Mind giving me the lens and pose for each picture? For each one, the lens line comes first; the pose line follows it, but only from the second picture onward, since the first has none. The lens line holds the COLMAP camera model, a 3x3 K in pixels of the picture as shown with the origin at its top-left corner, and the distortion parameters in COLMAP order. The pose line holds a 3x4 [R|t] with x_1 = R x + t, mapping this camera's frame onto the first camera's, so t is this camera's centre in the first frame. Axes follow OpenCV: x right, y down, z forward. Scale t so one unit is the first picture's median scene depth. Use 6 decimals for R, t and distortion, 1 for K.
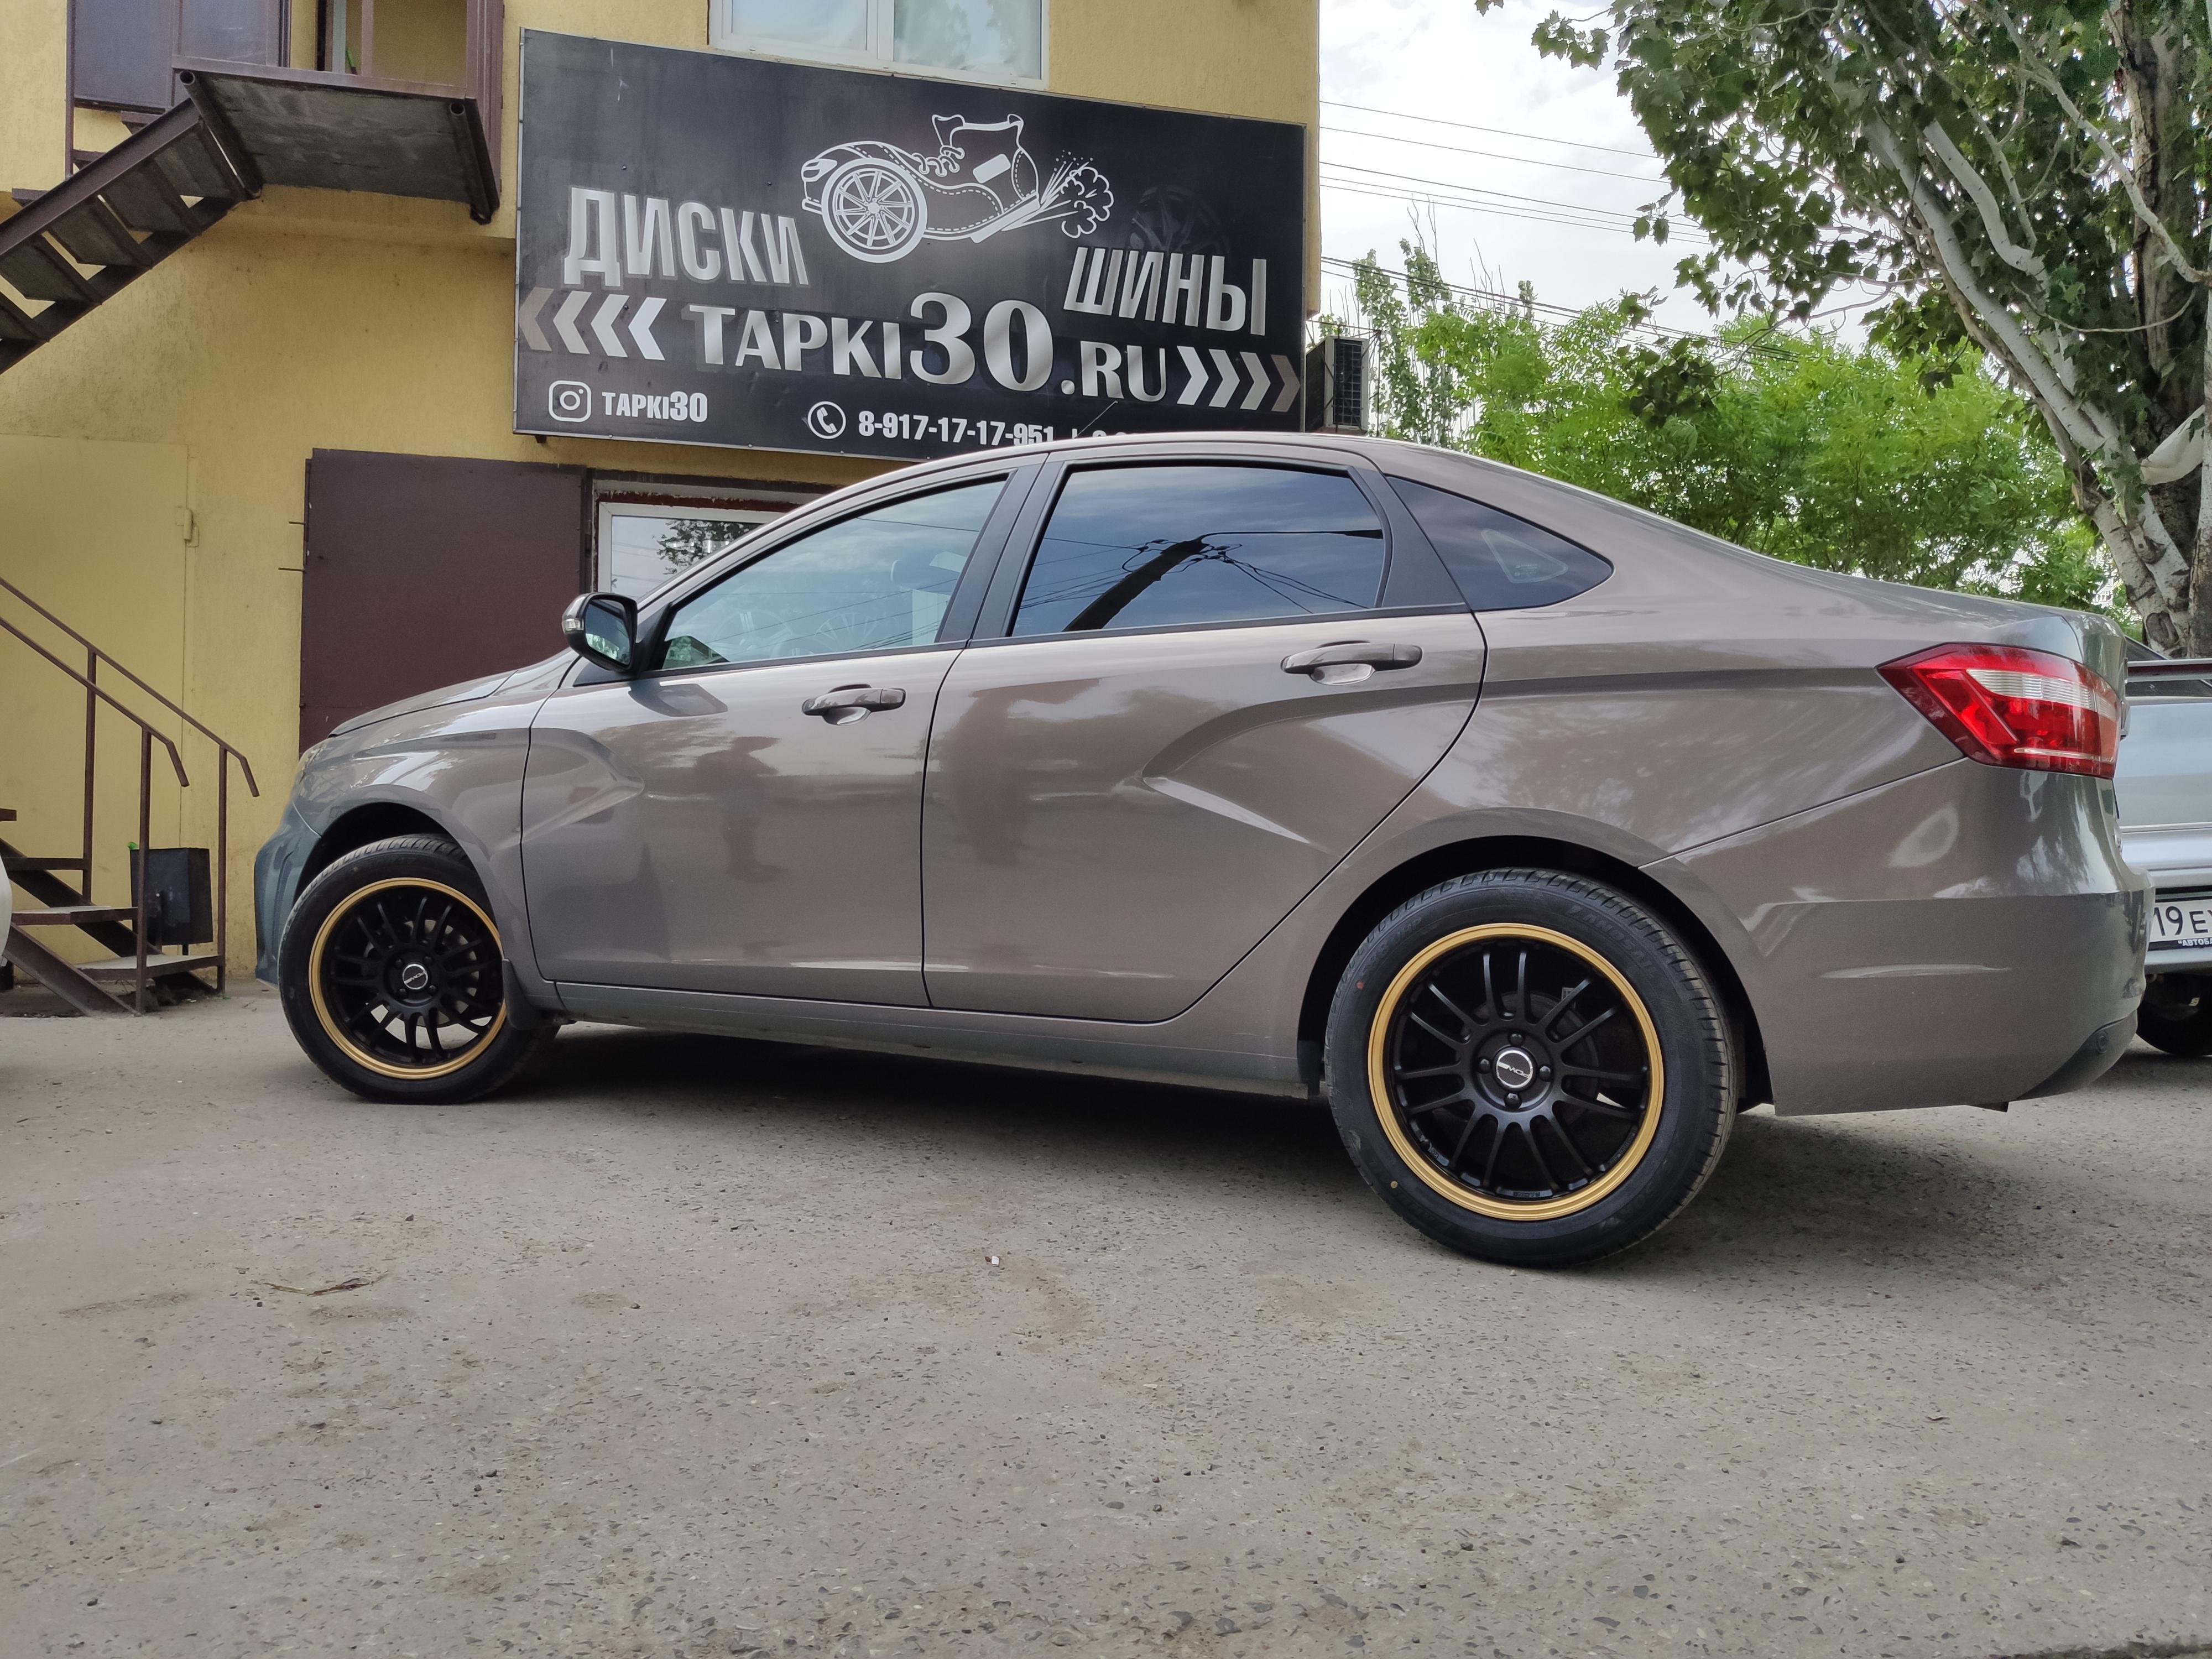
lens RADIAL K [[1696.0, 0, 1089.9], [0, 1696.0, 851.8], [0, 0, 1]] dist [0.007739, -0.021359]
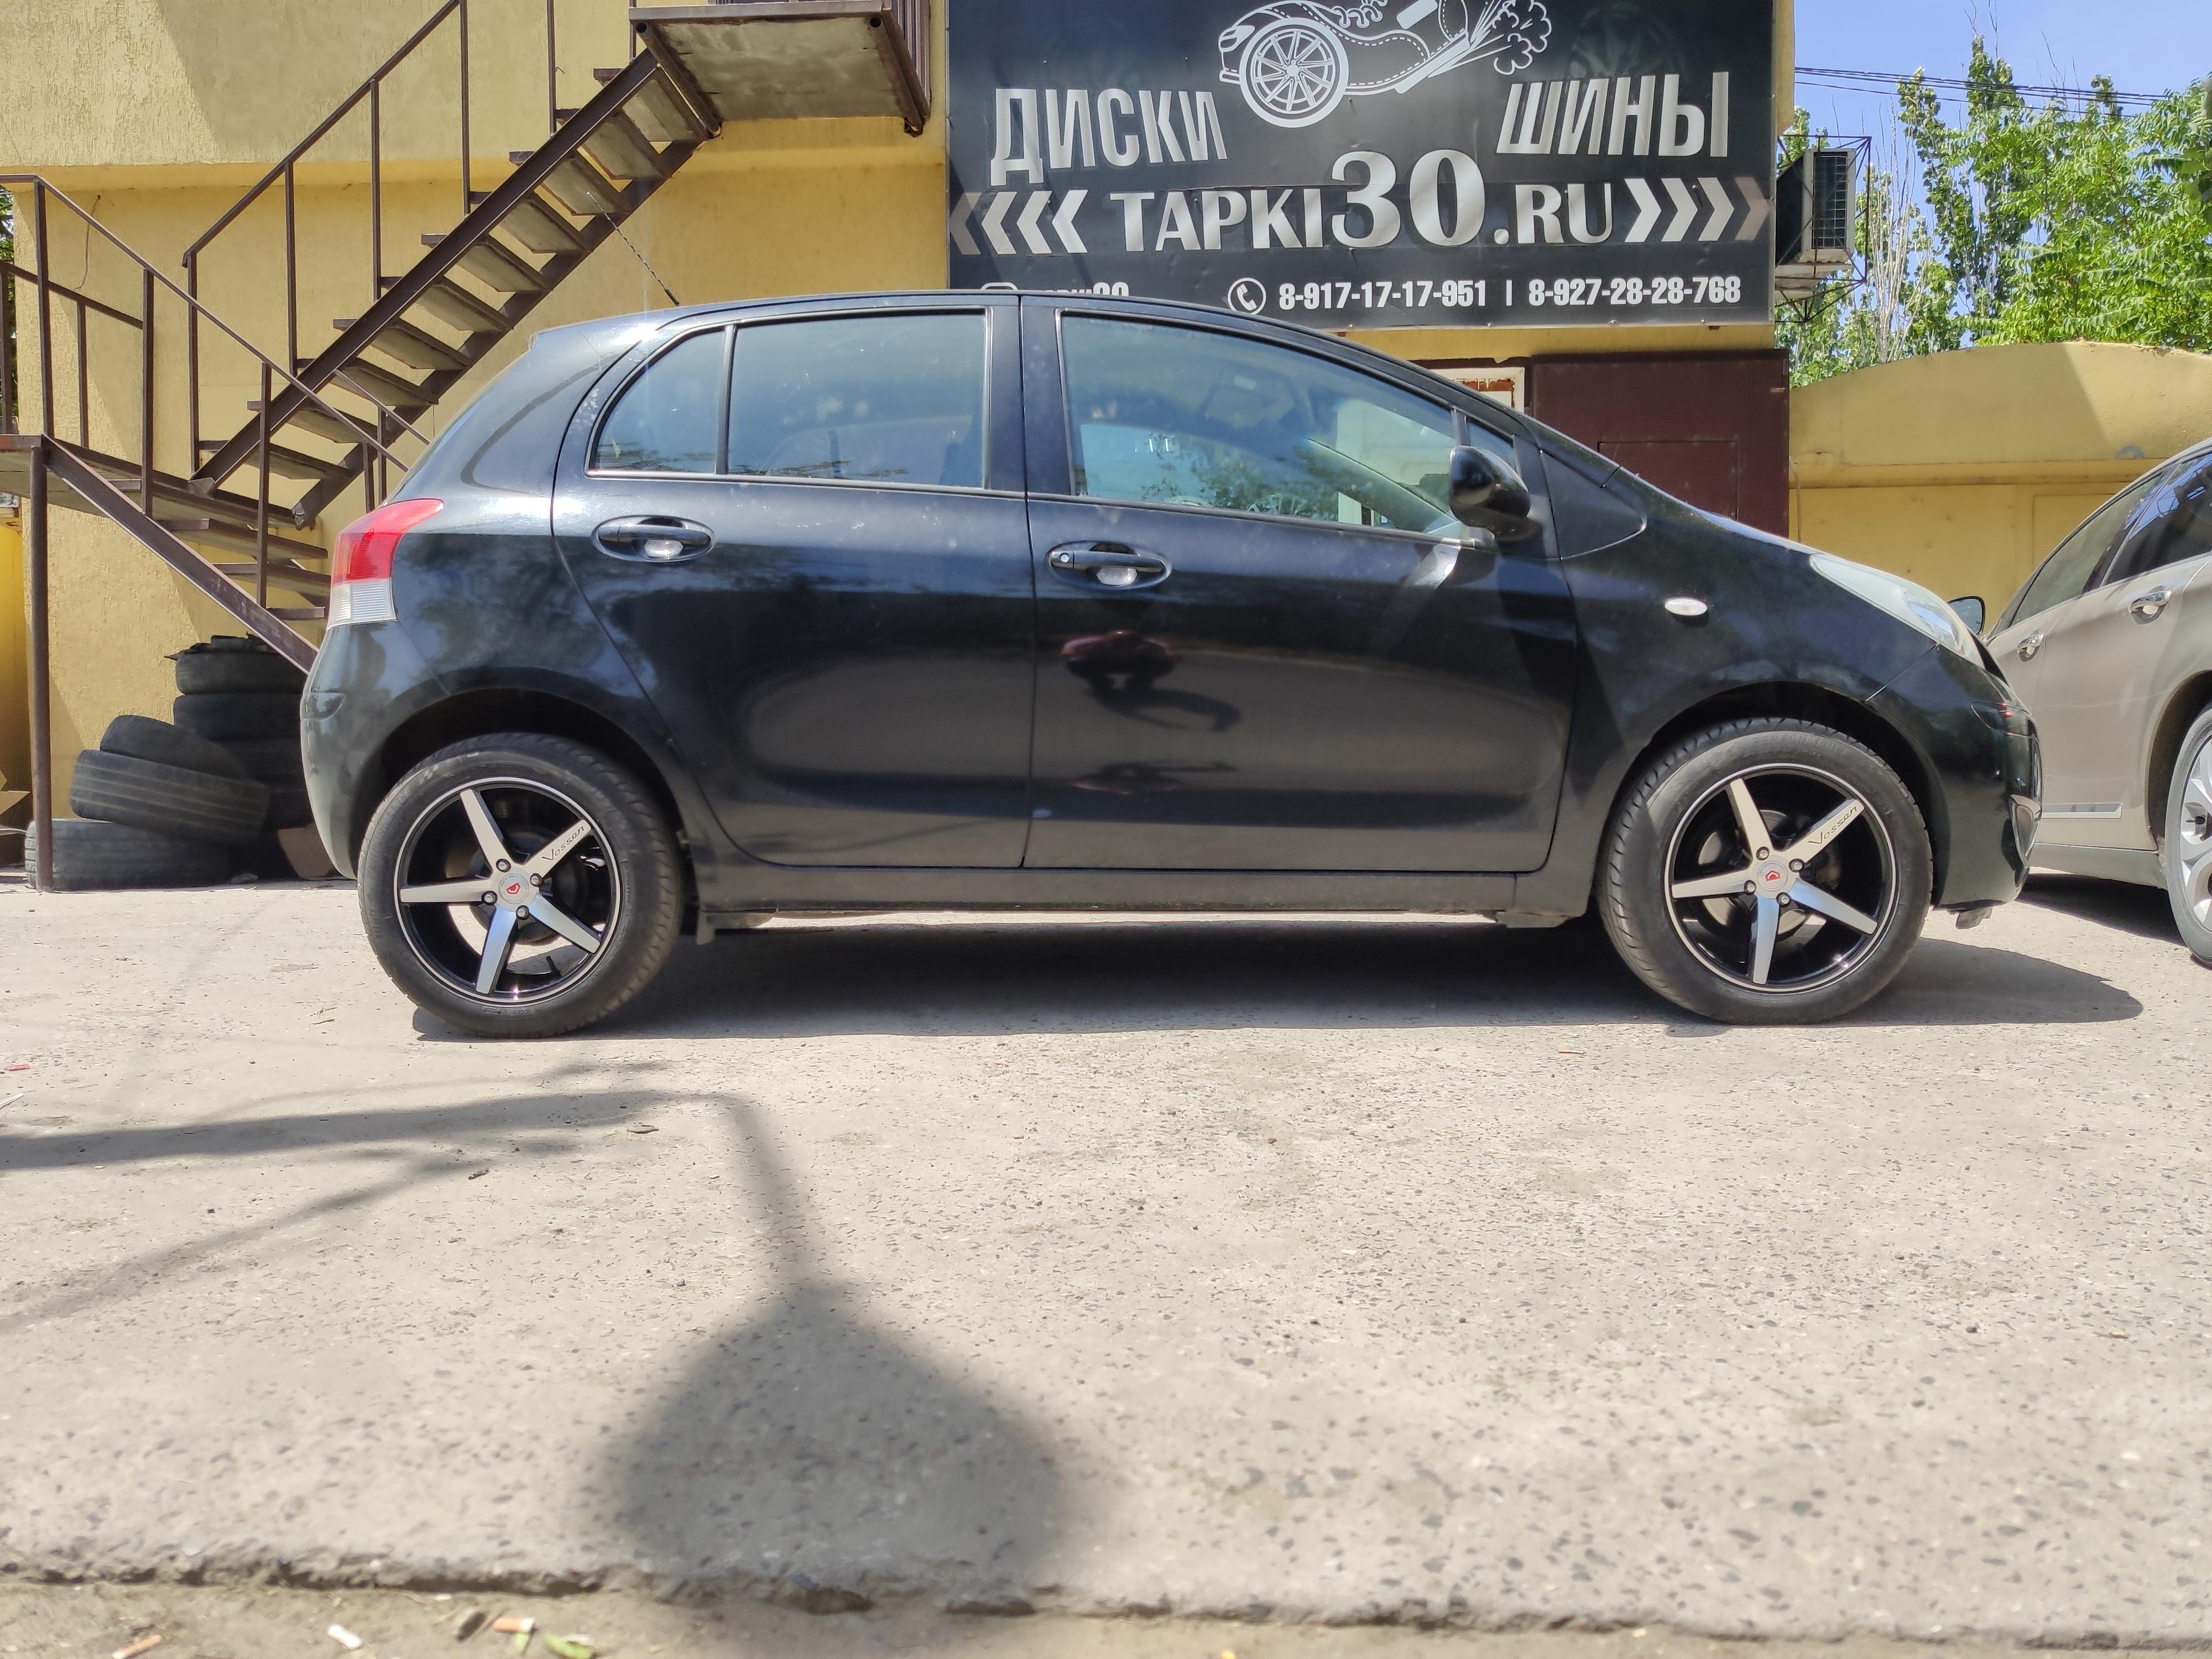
lens RADIAL K [[1696.0, 0, 1087.8], [0, 1696.0, 839.4], [0, 0, 1]] dist [0.007739, -0.021359]
pose [[0.956109, -0.002357, -0.293001, 0.044197], [0.017793, 0.998589, 0.050031, 0.008992], [0.292470, -0.053048, 0.954802, 0.016883]]
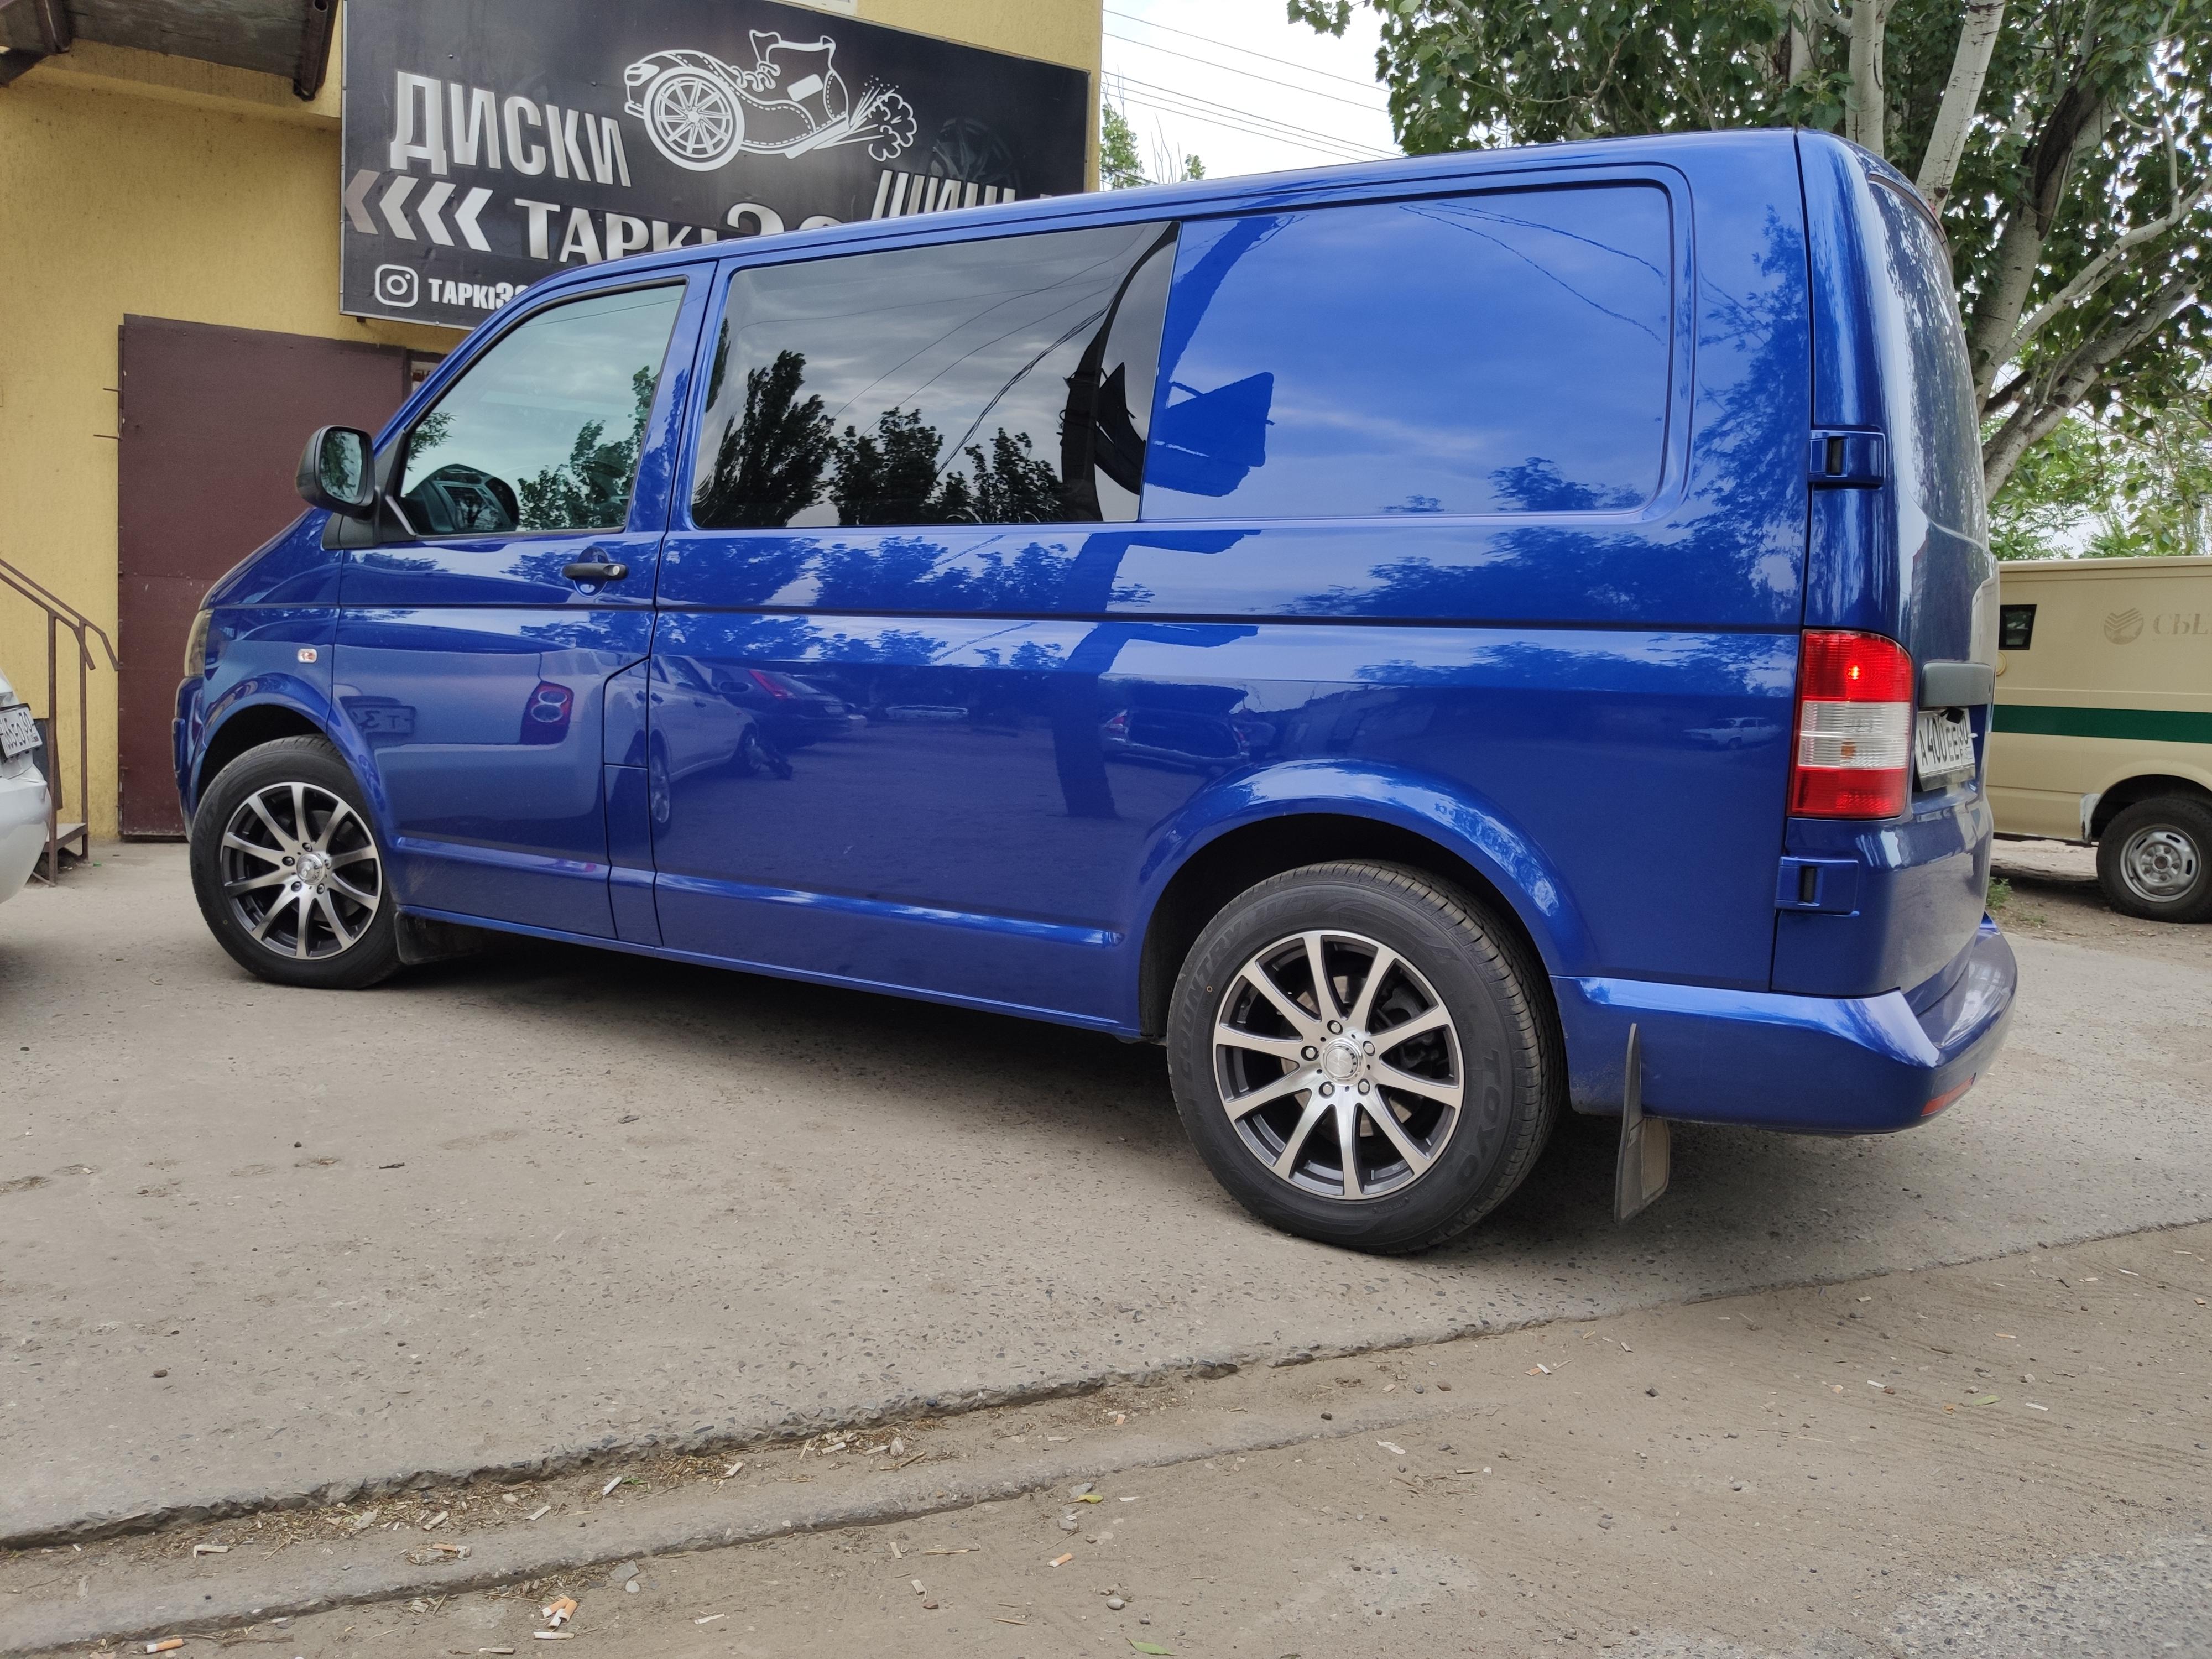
lens RADIAL K [[1696.0, 0, 1096.6], [0, 1696.0, 832.5], [0, 0, 1]] dist [0.007739, -0.021359]
pose [[0.976256, 0.011920, 0.216291, -0.106993], [-0.029694, 0.996423, 0.079116, -0.028201], [-0.214574, -0.083660, 0.973118, -0.115031]]
